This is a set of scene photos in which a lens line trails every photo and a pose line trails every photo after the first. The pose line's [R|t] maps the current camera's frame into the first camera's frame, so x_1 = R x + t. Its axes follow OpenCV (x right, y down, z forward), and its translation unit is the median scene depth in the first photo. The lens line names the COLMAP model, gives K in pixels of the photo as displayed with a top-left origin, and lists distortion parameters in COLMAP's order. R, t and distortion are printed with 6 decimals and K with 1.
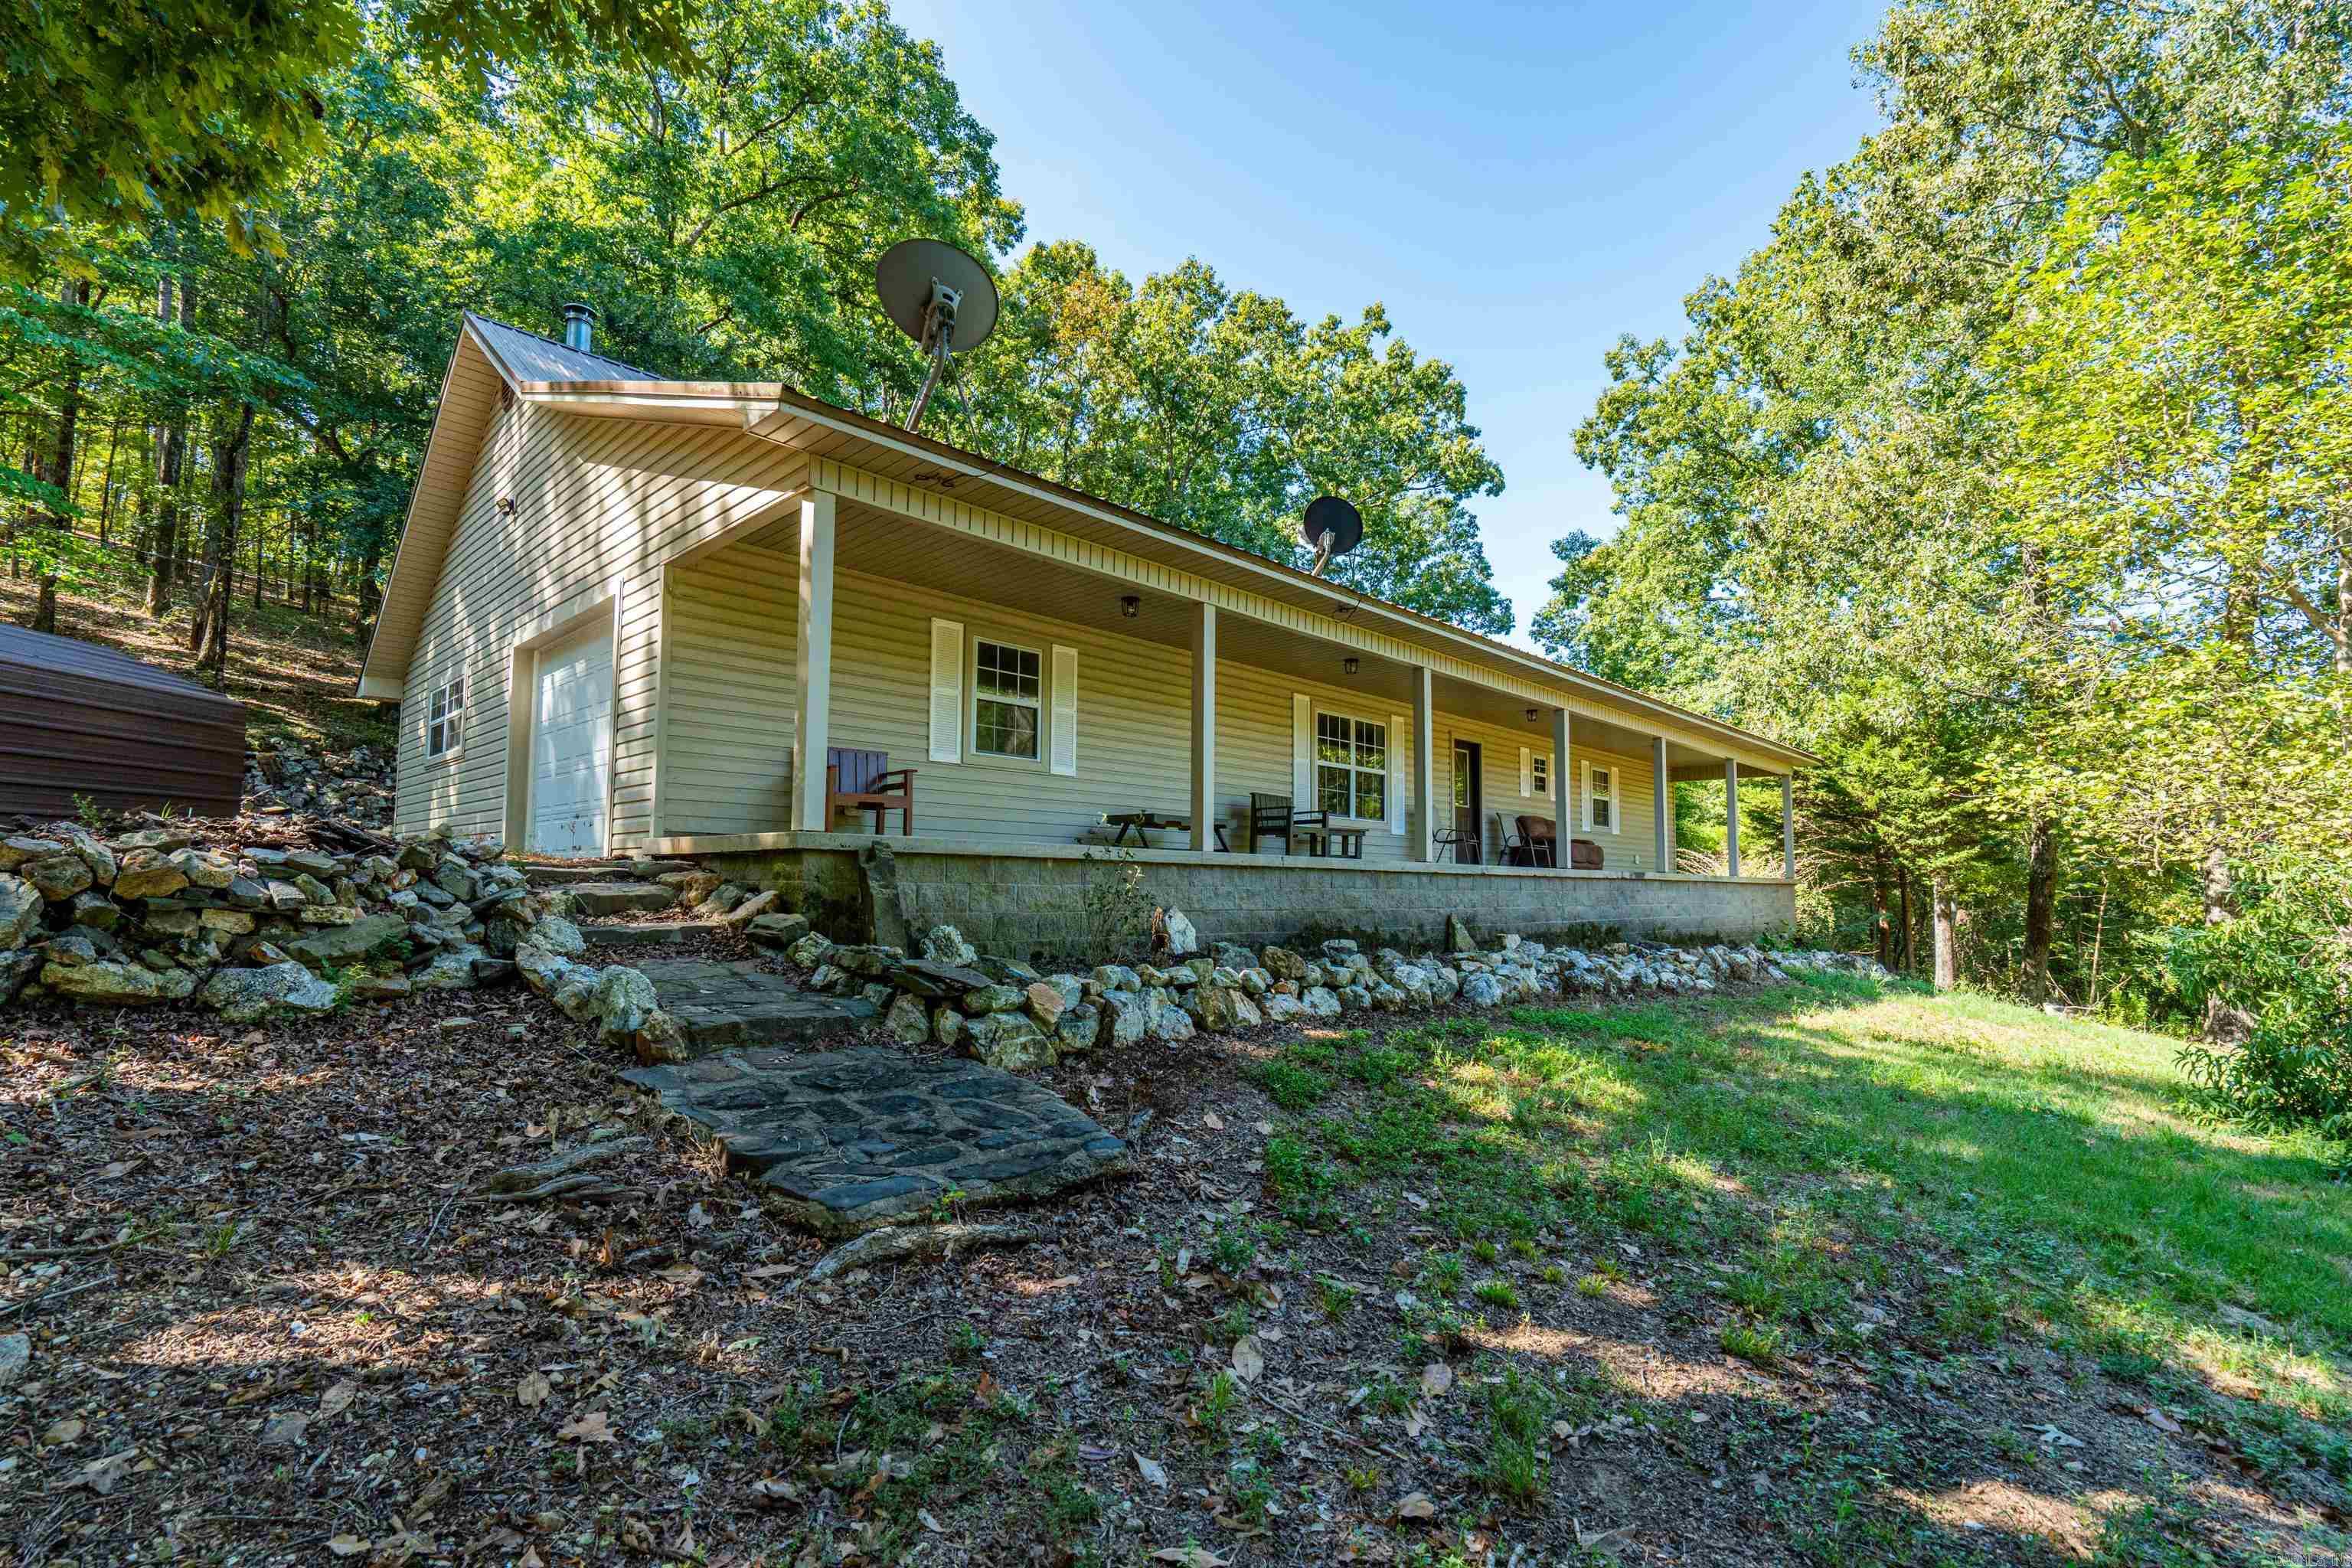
lens RADIAL K [[1090.7, 0, 1216.3], [0, 1090.7, 842.6], [0, 0, 1]] dist [-0.033531, -0.000137]
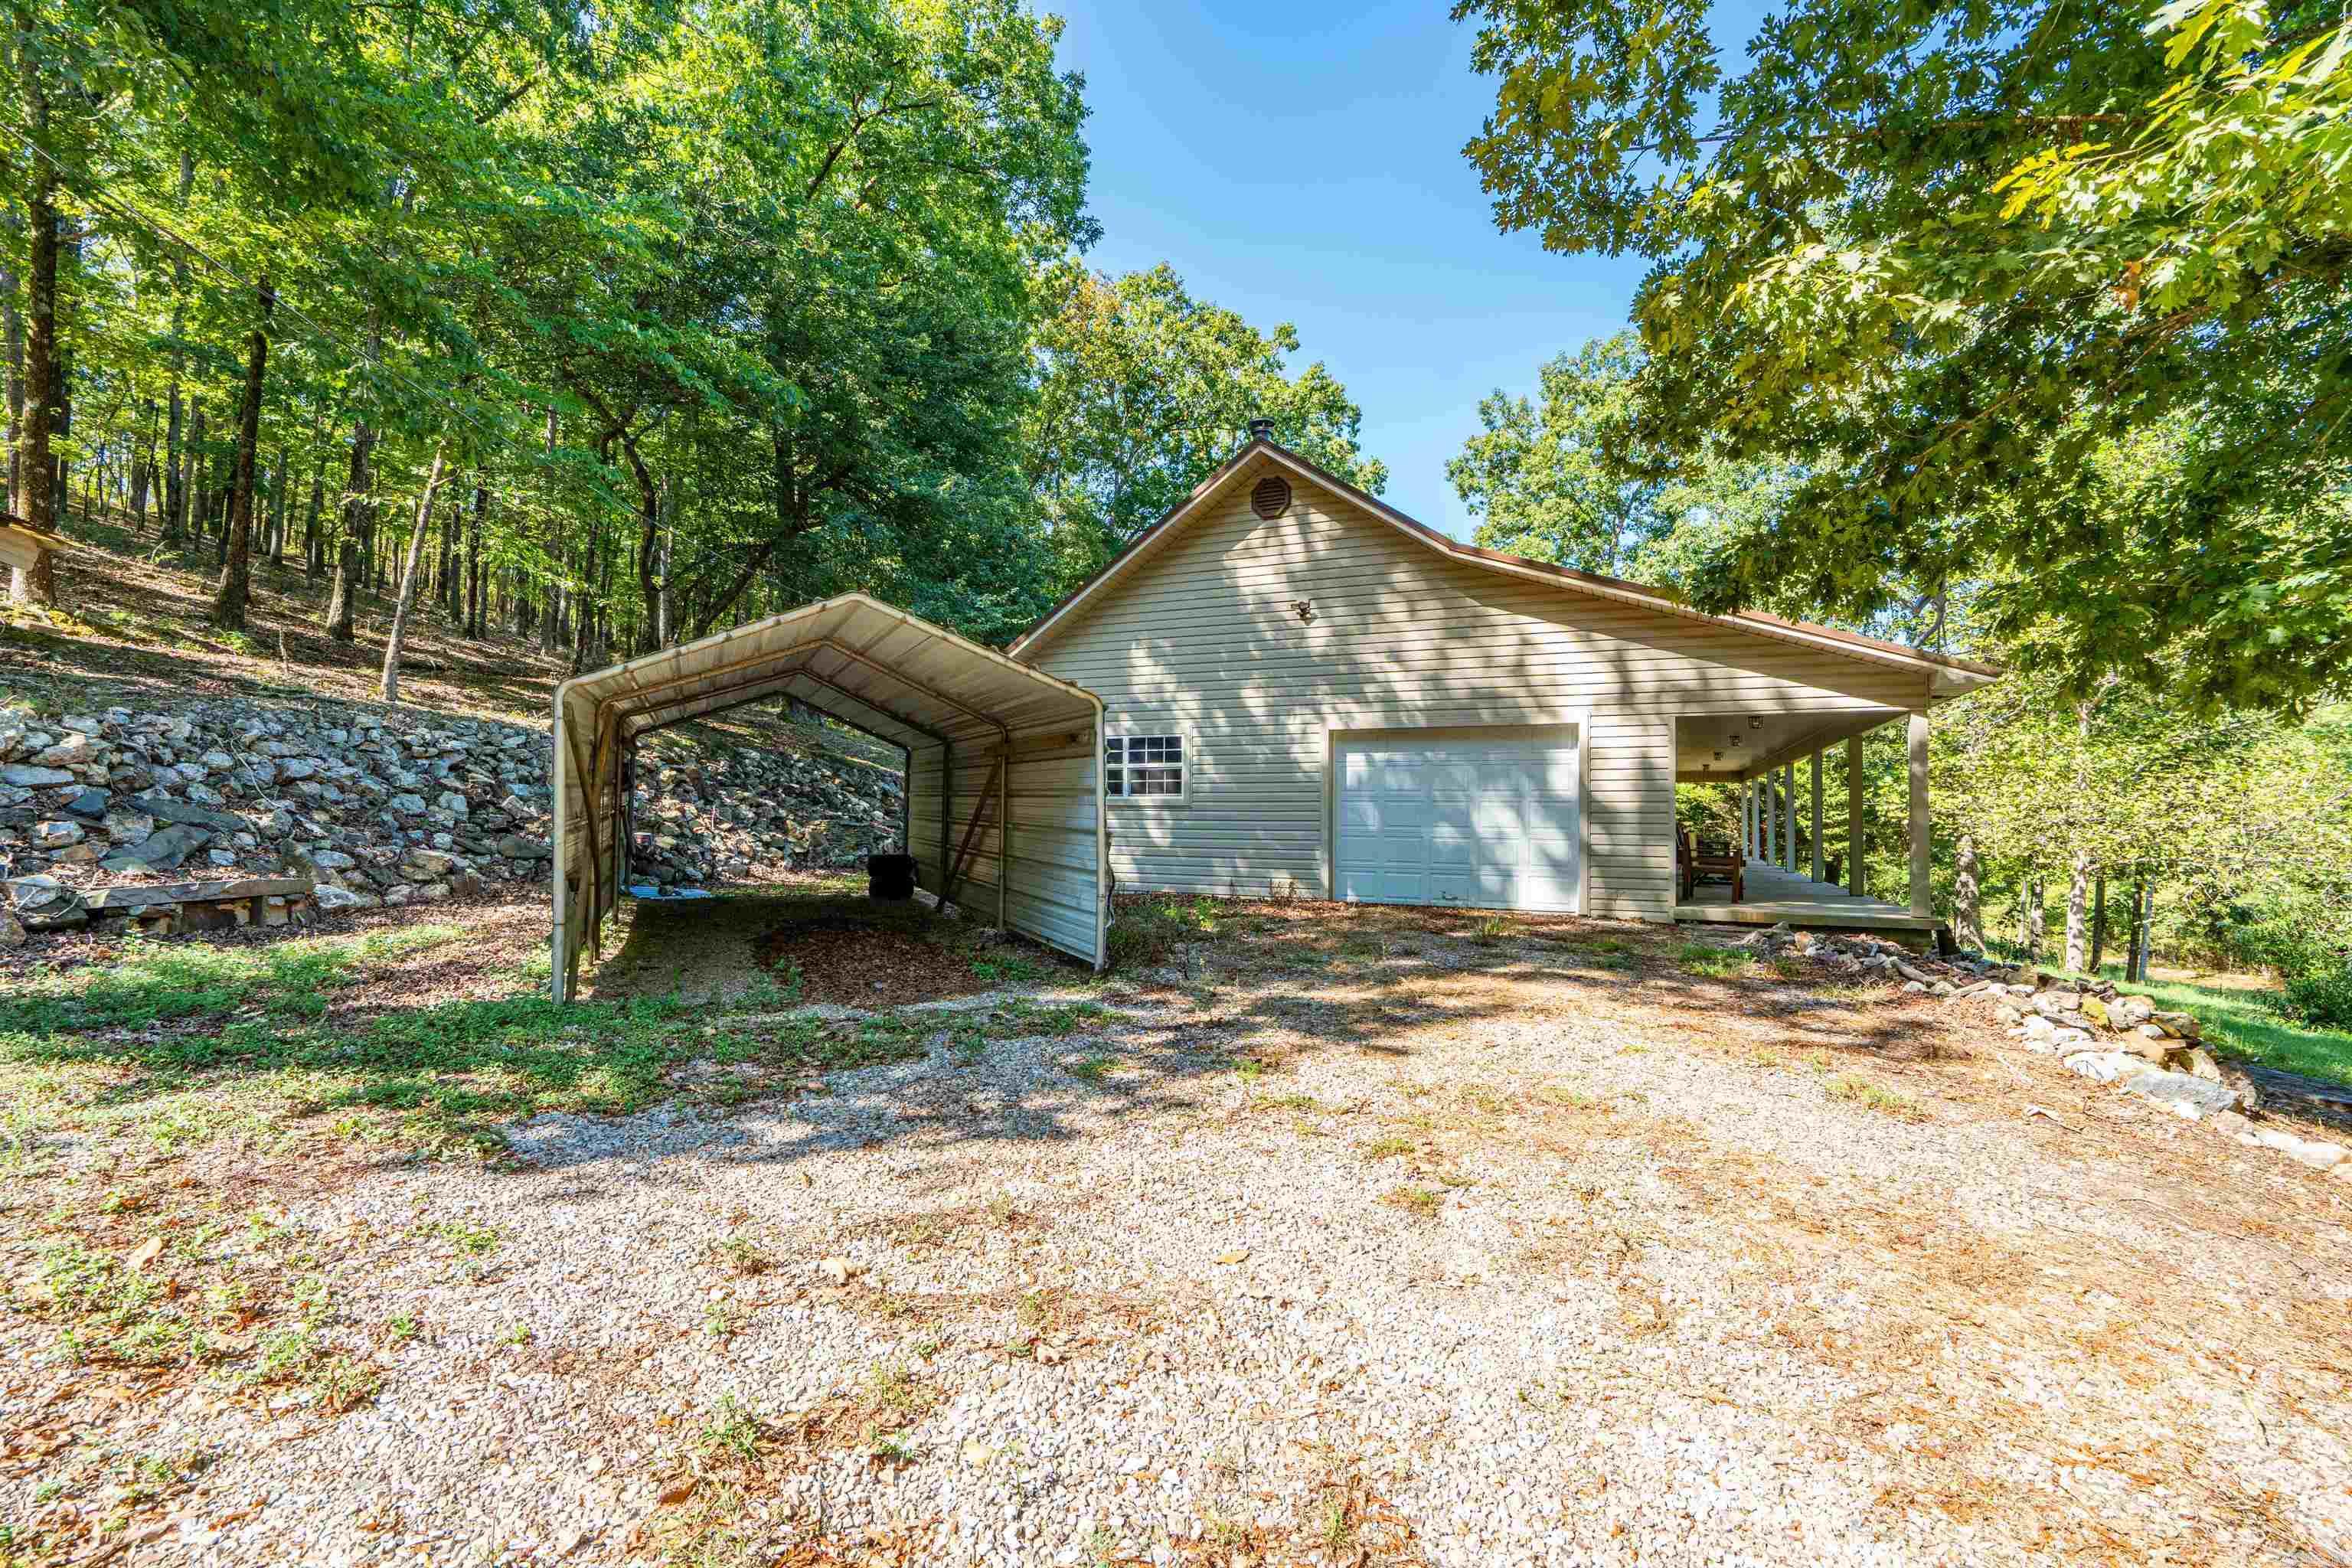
lens RADIAL K [[1102.6, 0, 1176.0], [0, 1102.6, 784.0], [0, 0, 1]] dist [-0.024623, 0.000268]
pose [[0.930004, 0.009384, 0.367430, -0.956941], [-0.017607, 0.999664, 0.019033, -0.104837], [-0.367127, -0.024170, 0.929857, -0.066834]]
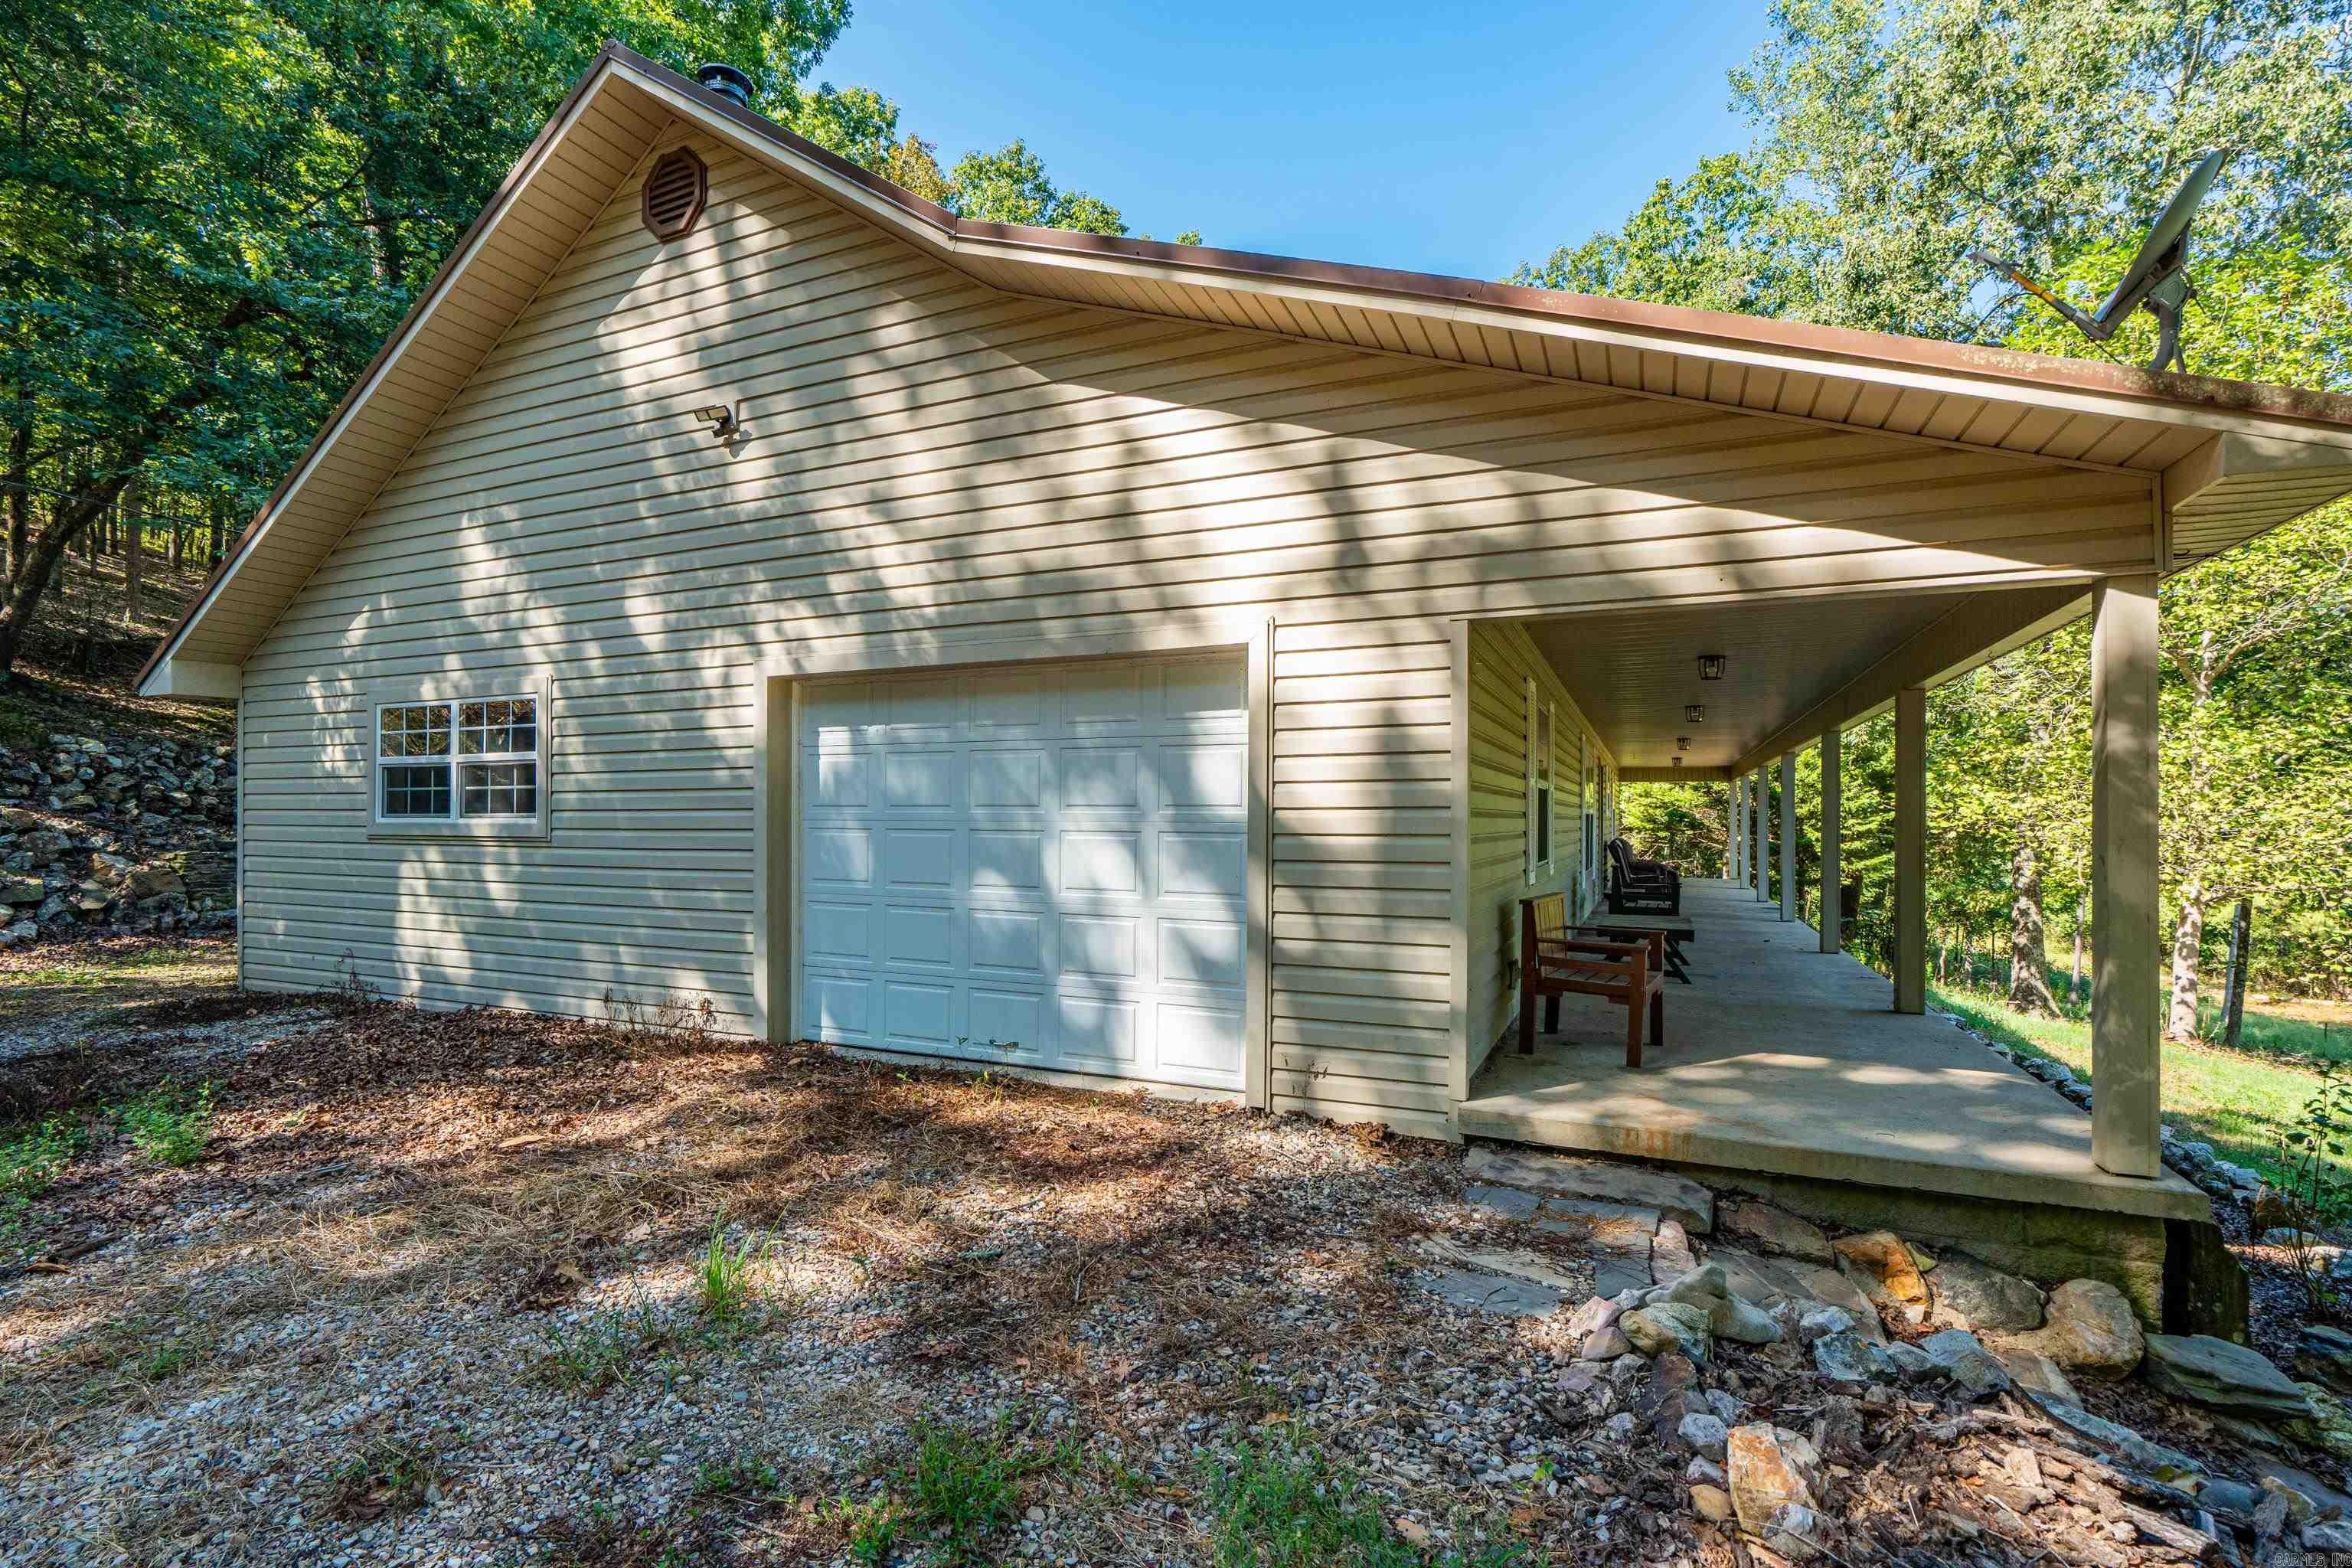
lens RADIAL K [[1076.8, 0, 1174.1], [0, 1076.8, 818.0], [0, 0, 1]] dist [-0.019210, 0.000021]
pose [[0.937439, -0.006453, 0.348091, -0.490657], [-0.011538, 0.998703, 0.049587, -0.102192], [-0.347959, -0.050501, 0.936148, 0.297945]]
